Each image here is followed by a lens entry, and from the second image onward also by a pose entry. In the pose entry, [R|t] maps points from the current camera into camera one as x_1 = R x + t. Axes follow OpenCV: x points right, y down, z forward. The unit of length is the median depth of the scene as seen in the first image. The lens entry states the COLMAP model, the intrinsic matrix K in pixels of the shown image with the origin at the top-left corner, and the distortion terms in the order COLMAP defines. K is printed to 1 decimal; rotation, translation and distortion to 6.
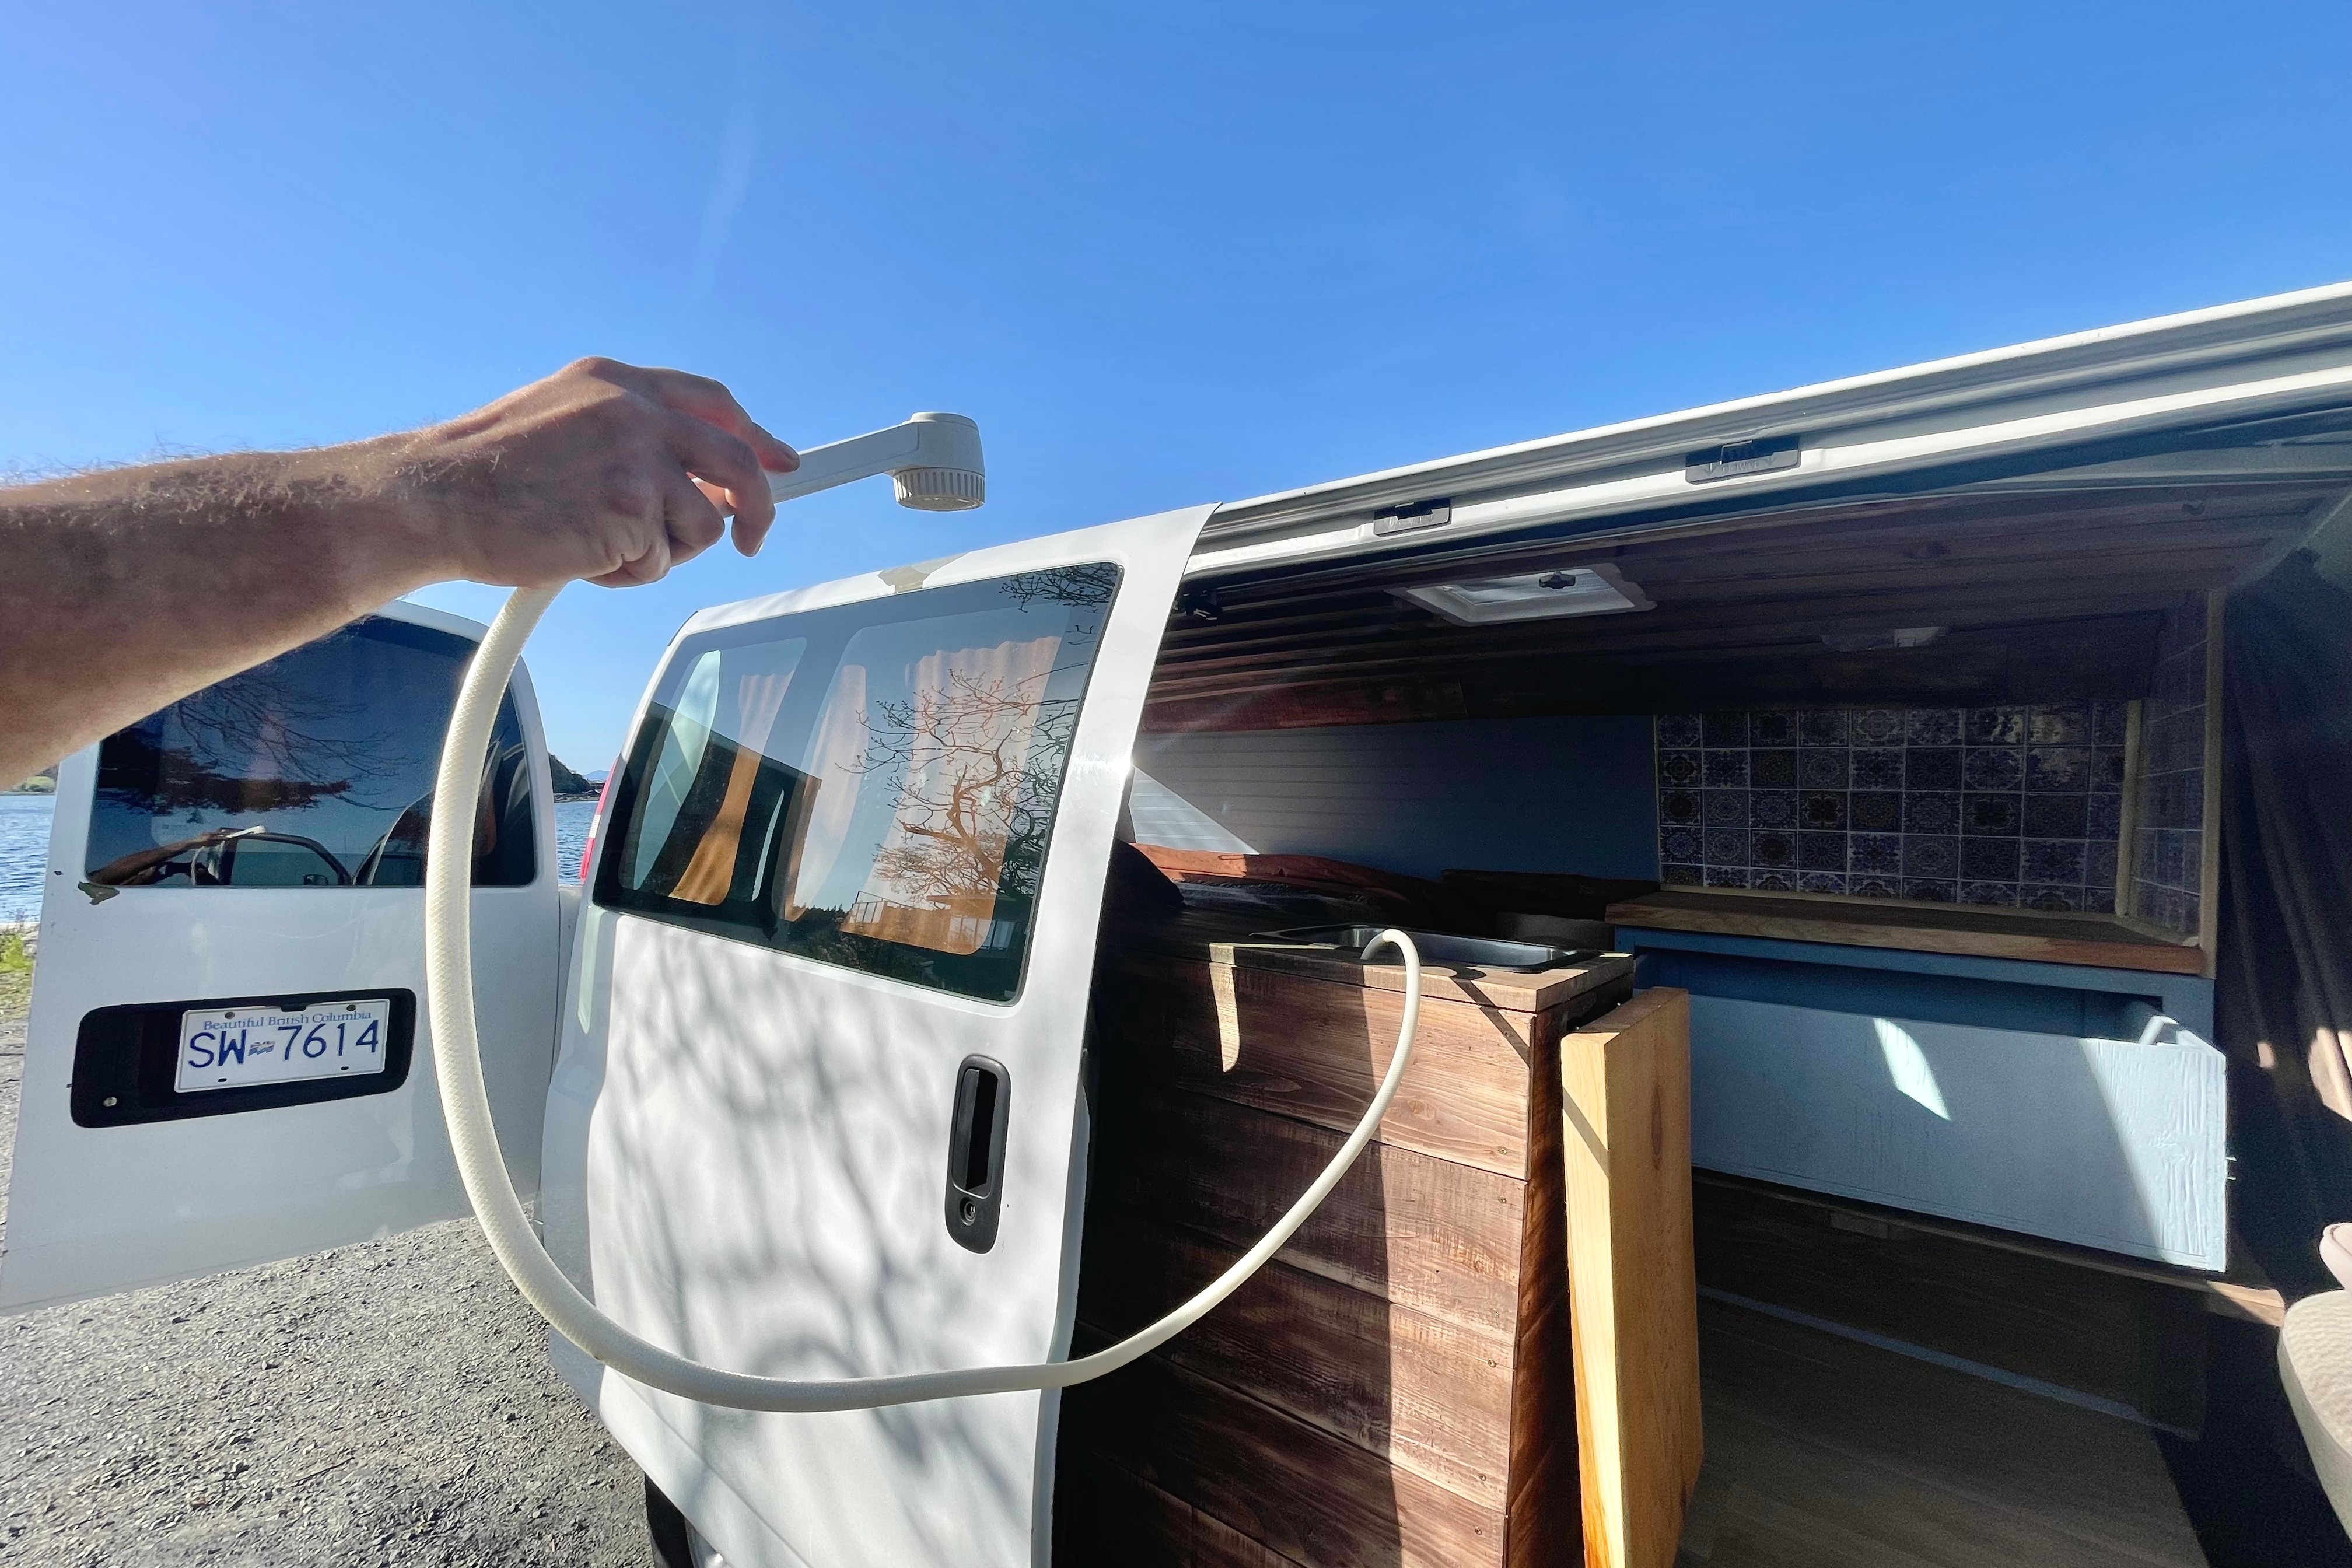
lens RADIAL K [[952.2, 0, 1171.2], [0, 952.2, 789.0], [0, 0, 1]] dist [-0.000275, -0.000593]
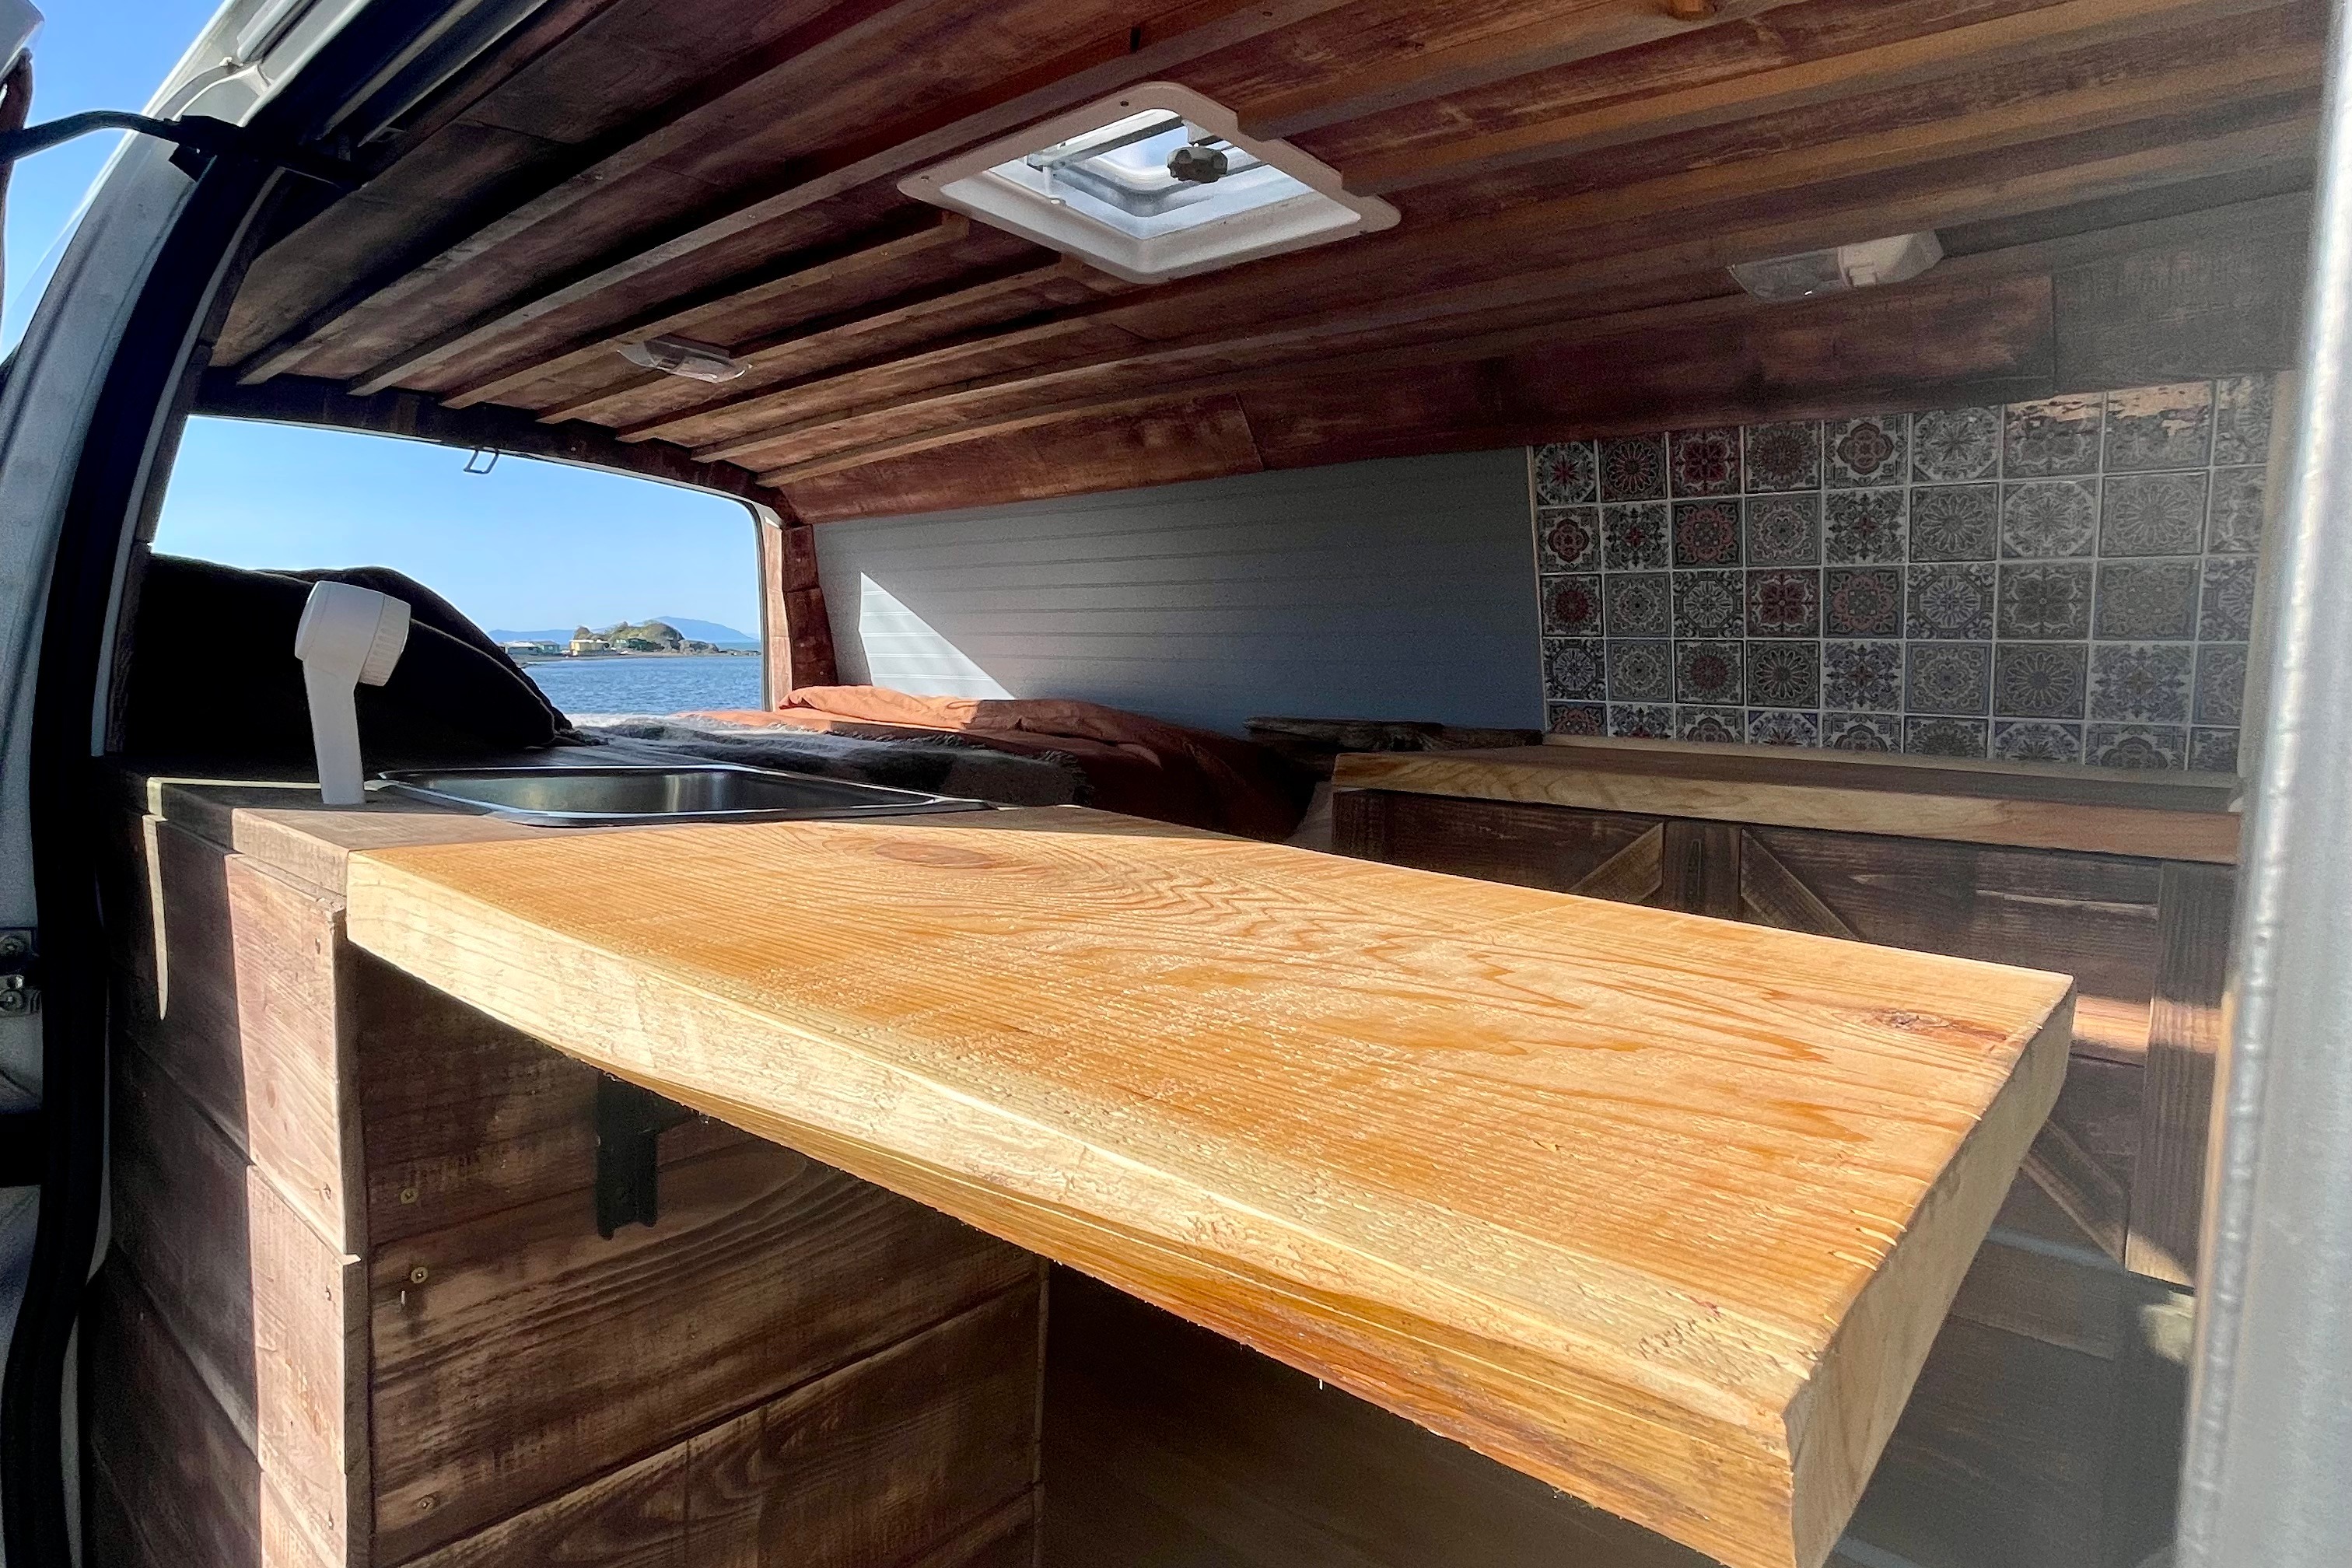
lens RADIAL K [[1275.3, 0, 1169.0], [0, 1275.3, 773.2], [0, 0, 1]] dist [-0.004655, 0.000281]
pose [[0.997905, 0.004750, -0.064527, 0.342100], [0.001289, 0.995645, 0.093220, 0.050353], [0.064689, -0.093108, 0.993552, 0.176371]]
